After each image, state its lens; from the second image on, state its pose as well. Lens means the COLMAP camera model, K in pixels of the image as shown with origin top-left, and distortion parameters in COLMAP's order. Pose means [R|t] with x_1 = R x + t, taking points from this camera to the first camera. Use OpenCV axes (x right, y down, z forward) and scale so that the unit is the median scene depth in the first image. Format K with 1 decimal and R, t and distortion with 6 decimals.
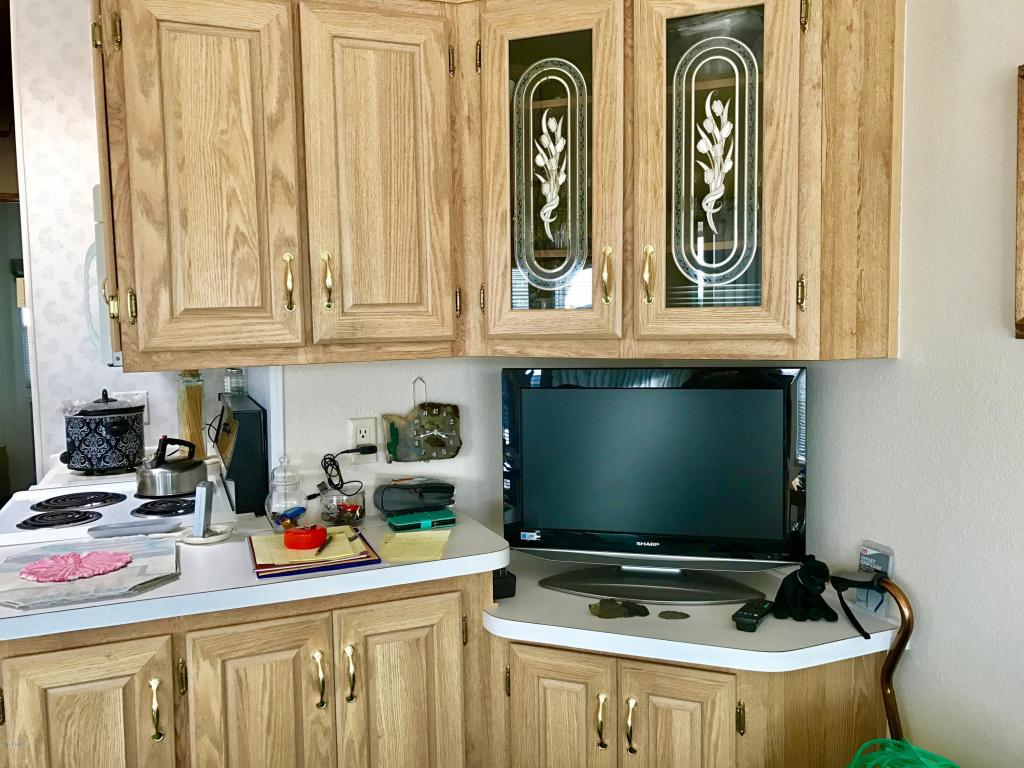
lens RADIAL K [[841.5, 0, 510.8], [0, 841.5, 379.7], [0, 0, 1]] dist [0.030733, -0.033958]
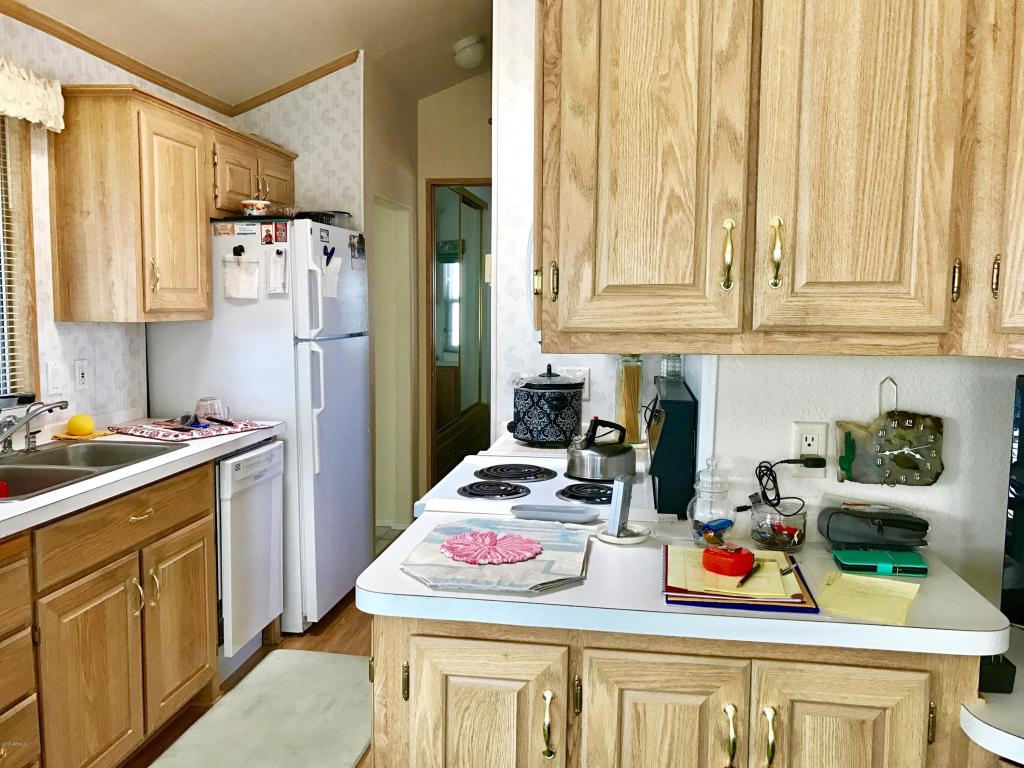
lens RADIAL K [[841.5, 0, 509.8], [0, 841.5, 378.6], [0, 0, 1]] dist [0.030733, -0.033958]
pose [[0.862037, 0.073208, -0.501531, -0.023092], [-0.061764, 0.997312, 0.039416, -0.013493], [0.503068, -0.003002, 0.864241, 0.174209]]
